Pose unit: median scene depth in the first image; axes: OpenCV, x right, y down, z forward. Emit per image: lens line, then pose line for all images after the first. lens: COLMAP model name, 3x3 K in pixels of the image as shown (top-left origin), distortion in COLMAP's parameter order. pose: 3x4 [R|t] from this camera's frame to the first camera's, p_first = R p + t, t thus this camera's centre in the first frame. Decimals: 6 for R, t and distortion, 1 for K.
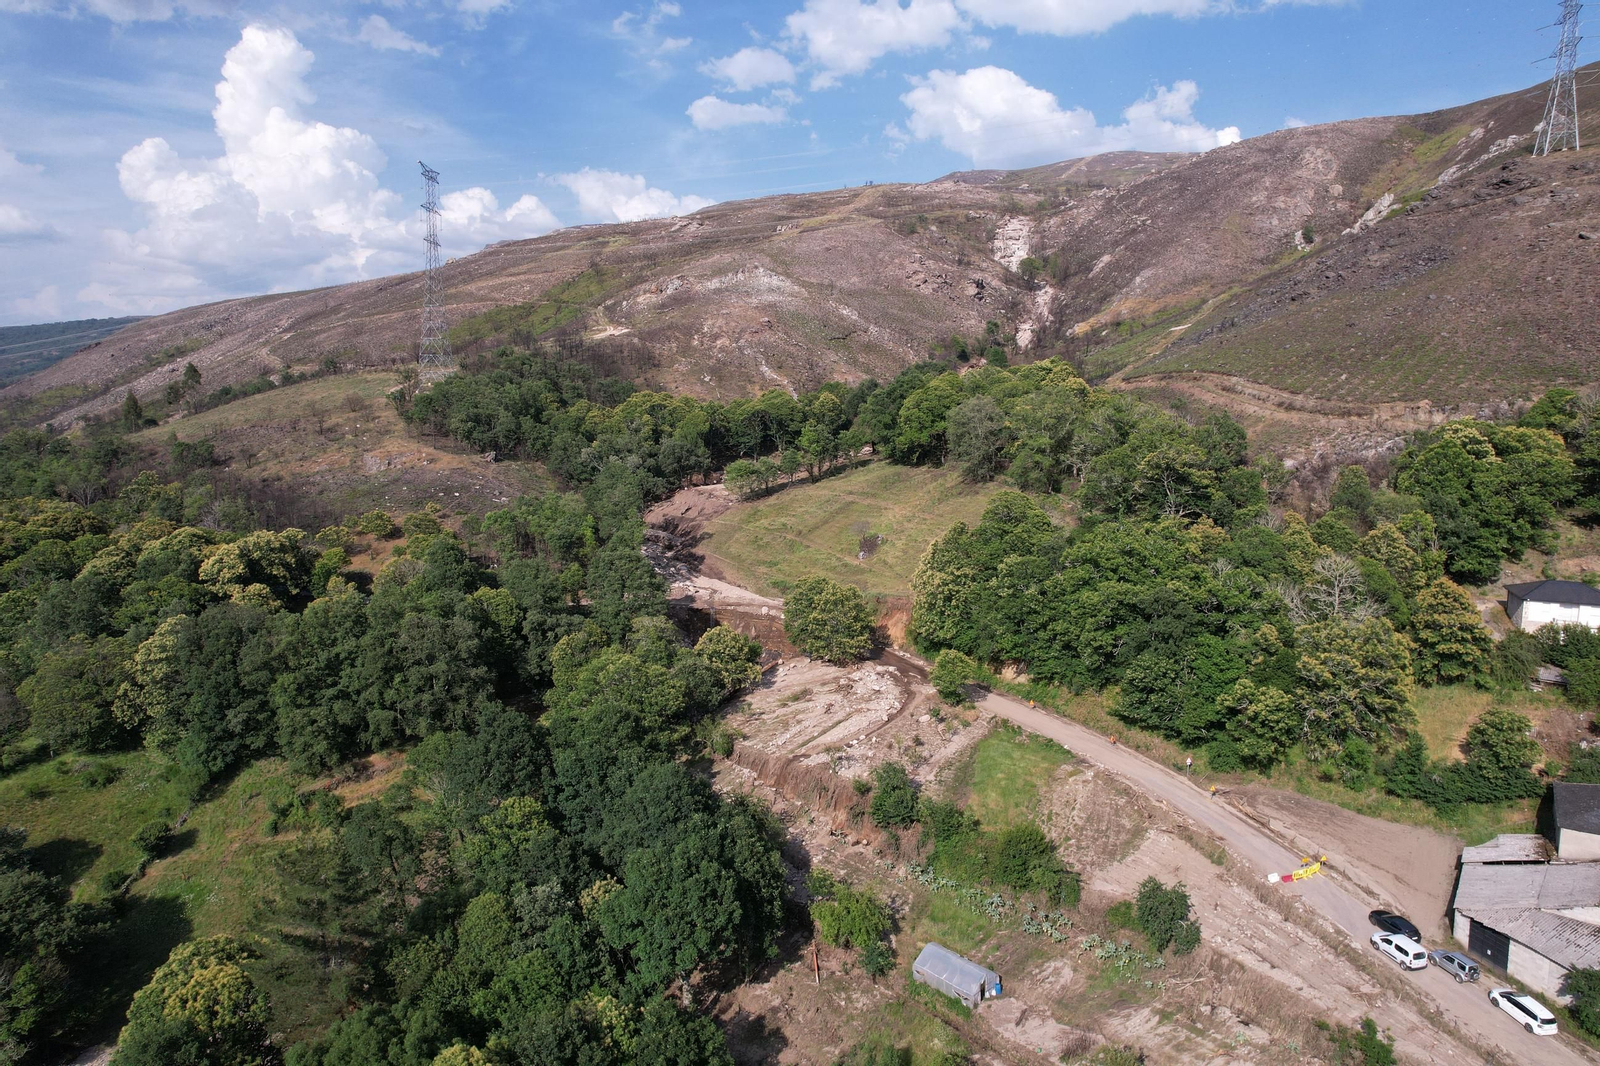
lens RADIAL K [[1017.3, 0, 803.8], [0, 1017.3, 539.2], [0, 0, 1]] dist [-0.070352, 0.059729]
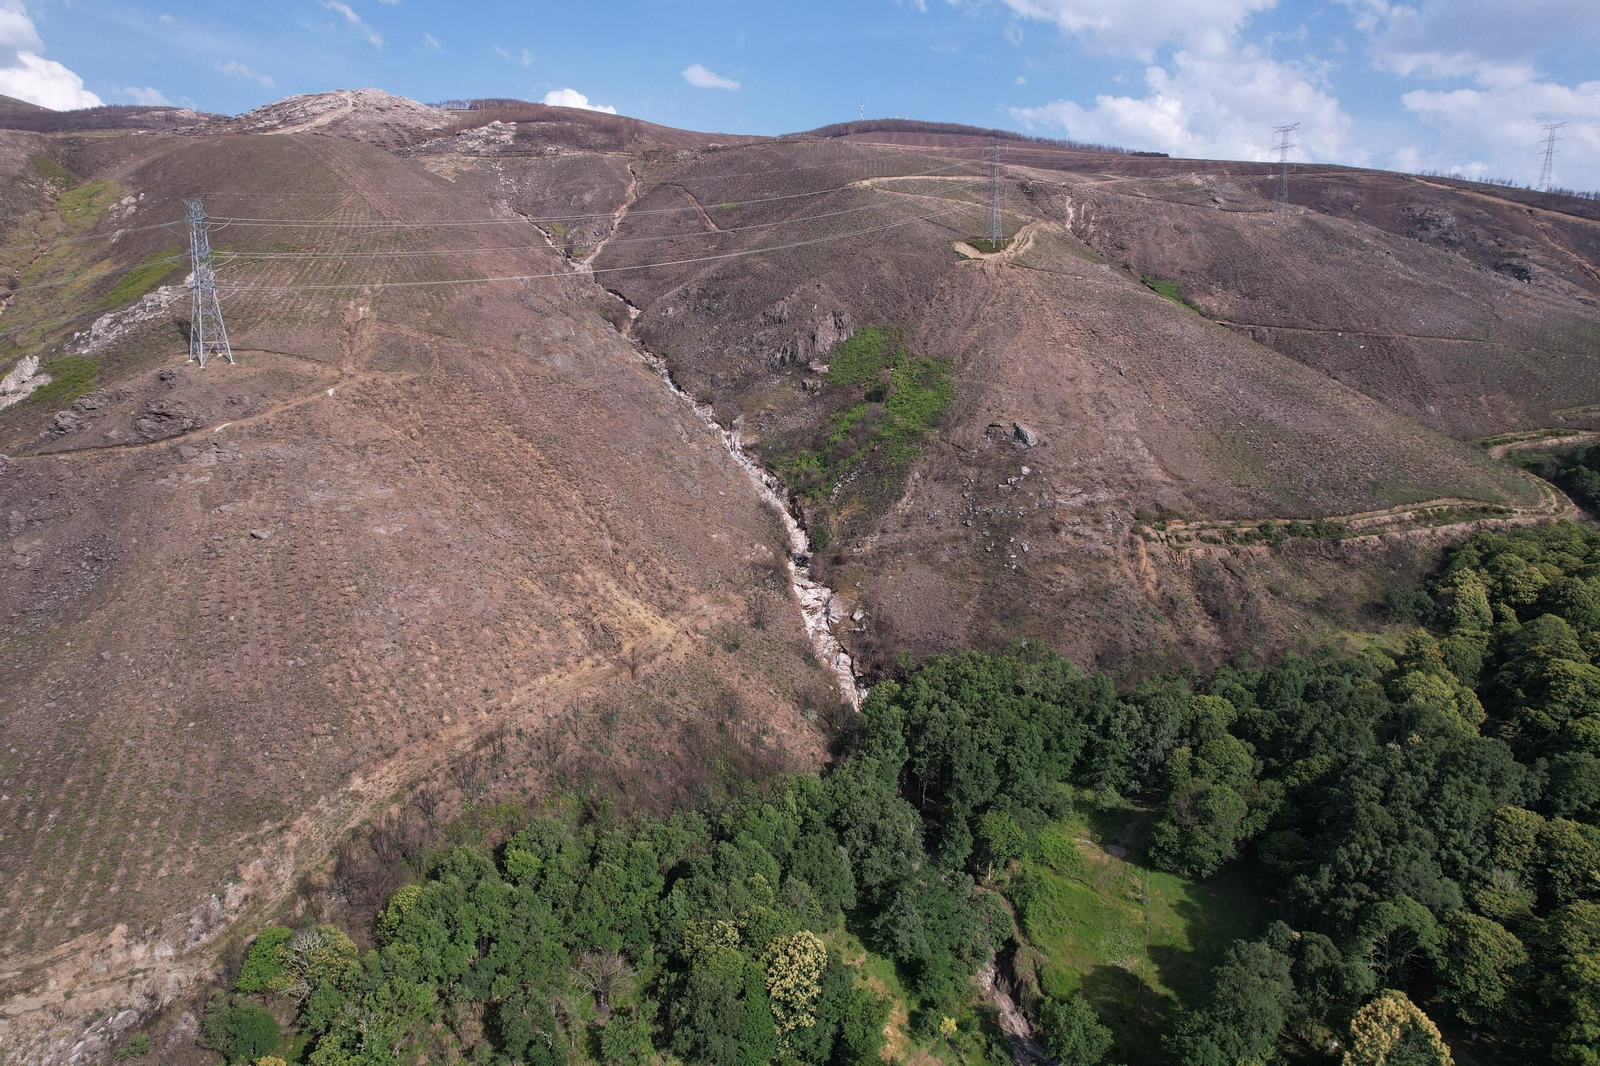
lens RADIAL K [[1017.3, 0, 803.8], [0, 1017.3, 539.2], [0, 0, 1]] dist [-0.070352, 0.059729]
pose [[0.426079, -0.181993, 0.886191, 0.106927], [0.125554, 0.981973, 0.141297, -0.257412], [-0.895931, 0.051061, 0.441248, 0.072226]]
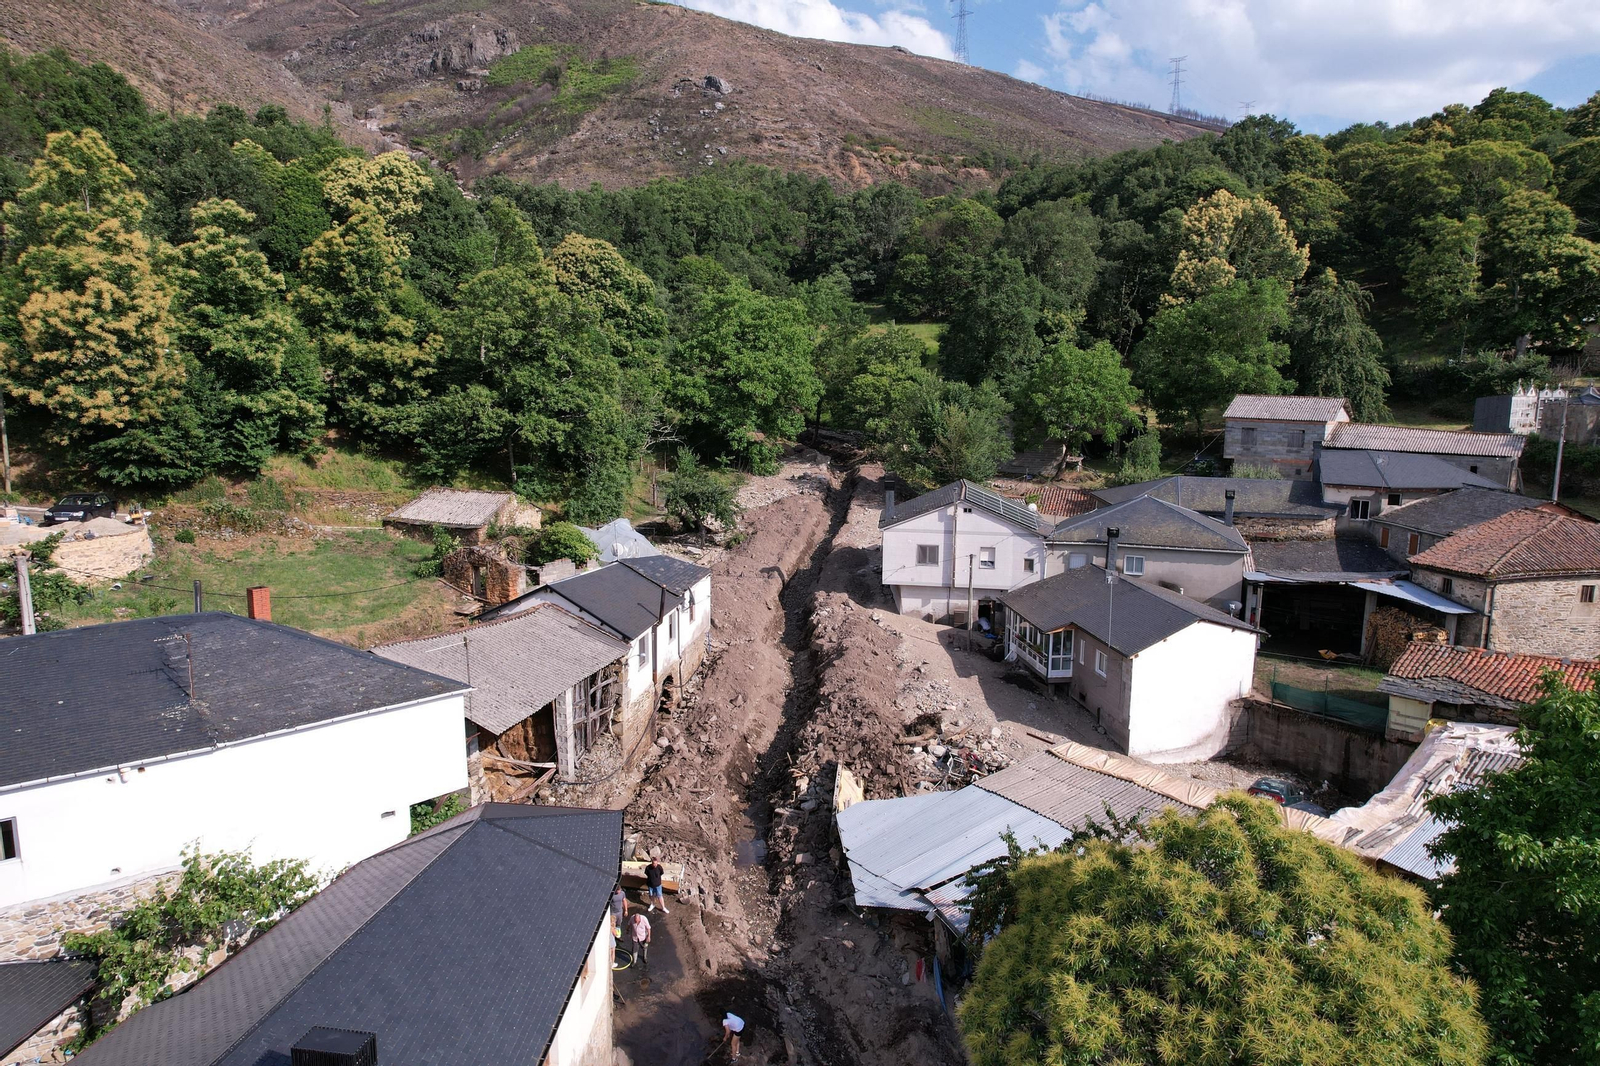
lens RADIAL K [[1017.3, 0, 803.8], [0, 1017.3, 539.2], [0, 0, 1]] dist [-0.070352, 0.059729]
pose [[0.149558, -0.167009, 0.974546, 0.202917], [0.131871, 0.980195, 0.147740, 0.061985], [-0.979920, 0.106419, 0.168620, 0.133111]]
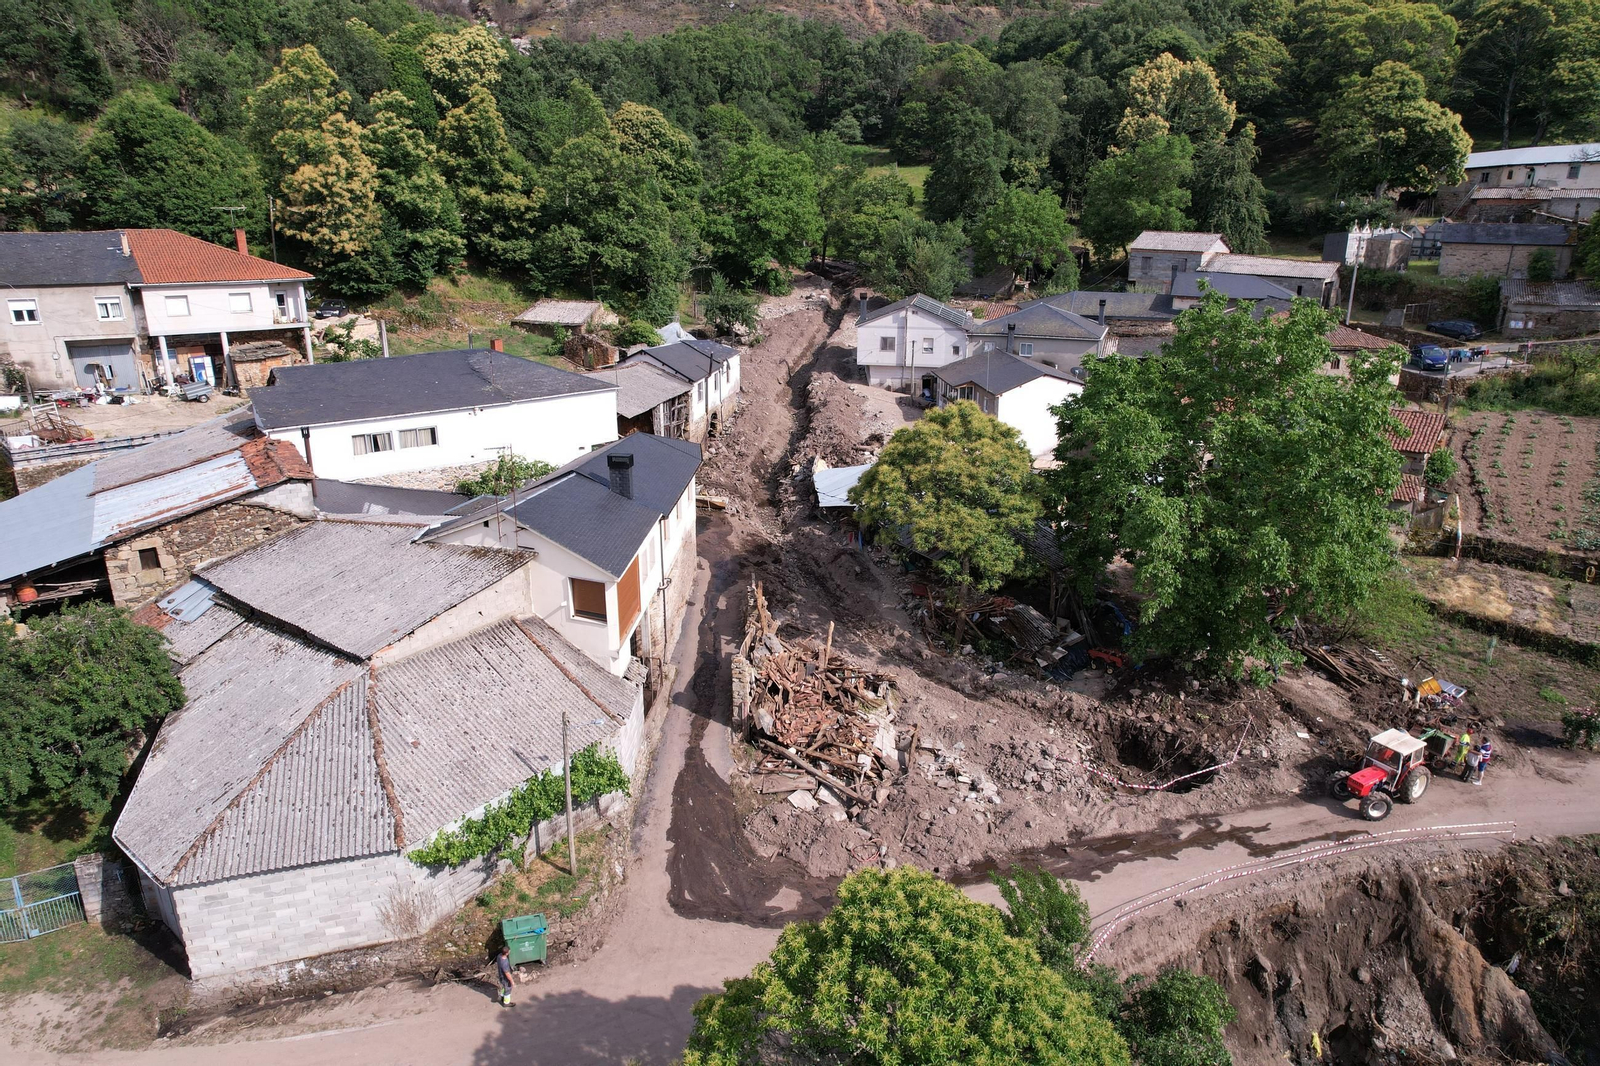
lens RADIAL K [[1023.3, 0, 806.0], [0, 1023.3, 532.6], [0, 0, 1]] dist [-0.077776, 0.073734]
pose [[0.169818, -0.308273, 0.936018, 0.122387], [0.133743, 0.948235, 0.288032, 0.061775], [-0.976358, 0.076273, 0.202257, 0.114831]]
